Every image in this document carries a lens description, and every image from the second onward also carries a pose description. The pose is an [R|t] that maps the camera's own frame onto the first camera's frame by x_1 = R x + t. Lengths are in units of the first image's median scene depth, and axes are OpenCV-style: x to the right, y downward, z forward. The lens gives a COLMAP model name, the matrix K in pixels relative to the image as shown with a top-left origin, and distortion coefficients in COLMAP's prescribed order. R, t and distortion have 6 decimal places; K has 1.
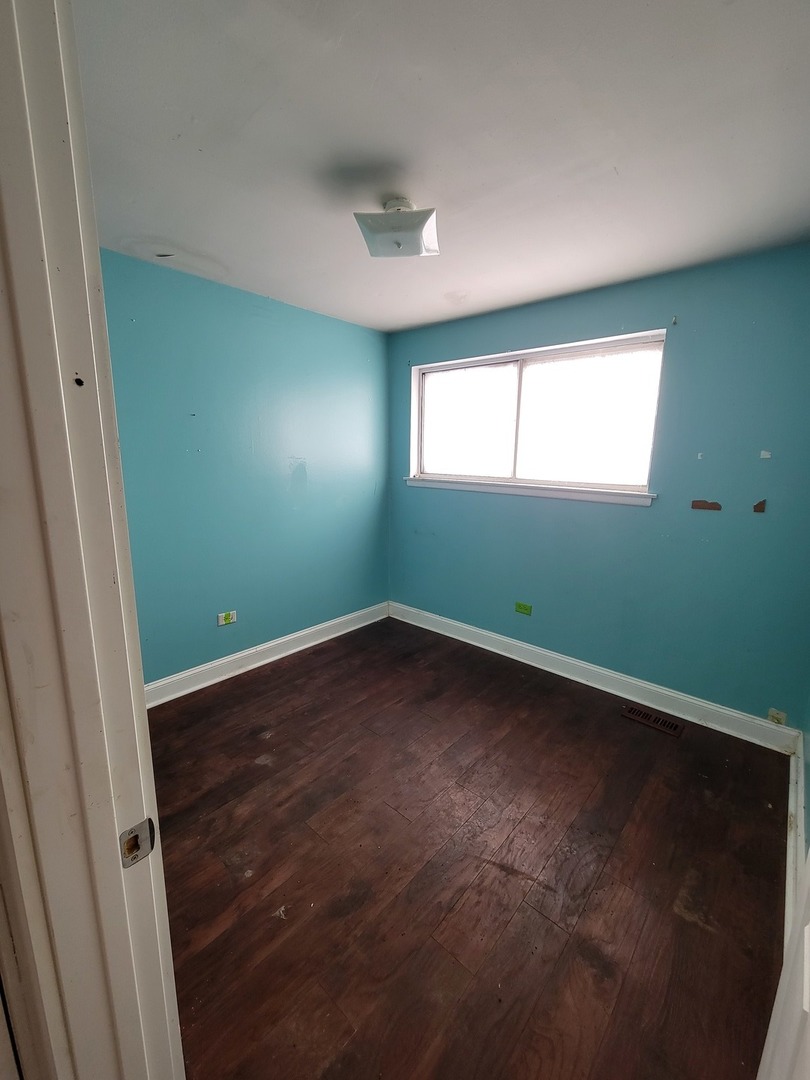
lens RADIAL K [[438.5, 0, 403.5], [0, 438.5, 536.9], [0, 0, 1]] dist [0.000593, -0.003267]
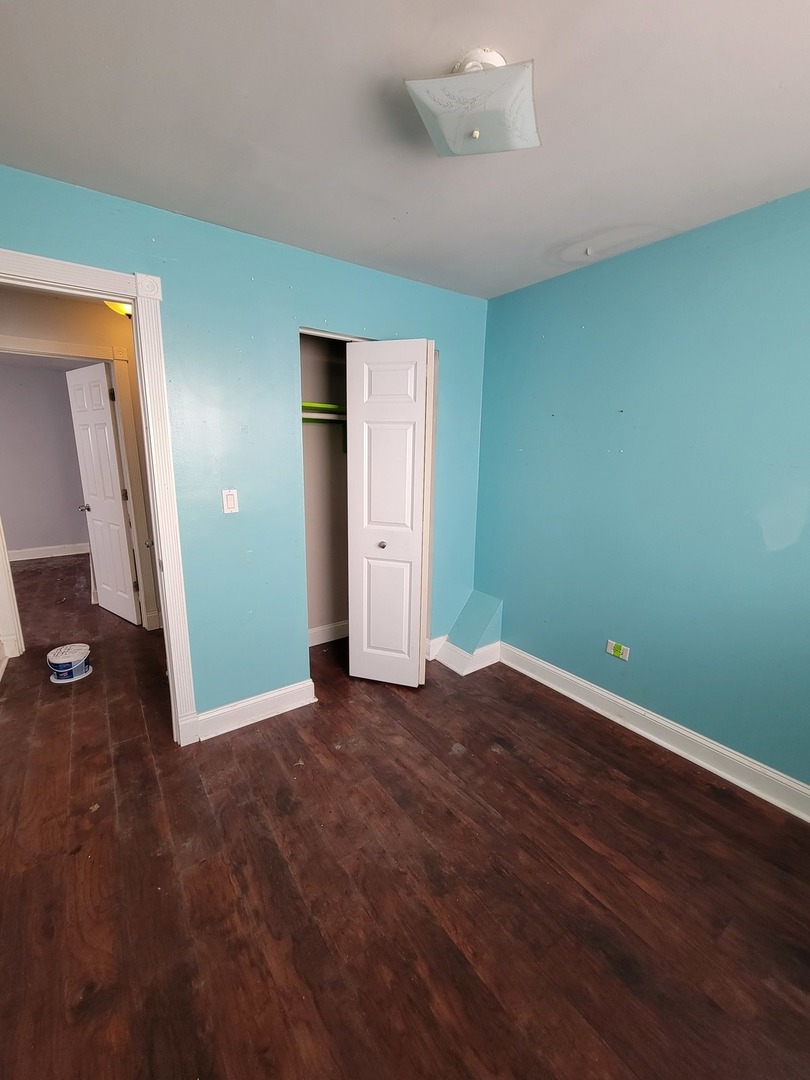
lens RADIAL K [[438.5, 0, 403.5], [0, 438.5, 536.9], [0, 0, 1]] dist [0.000593, -0.003267]
pose [[-0.215128, 0.184724, -0.958956, 0.593443], [-0.199083, 0.953032, 0.228244, -0.172865], [0.956078, 0.240013, -0.168248, 0.910643]]
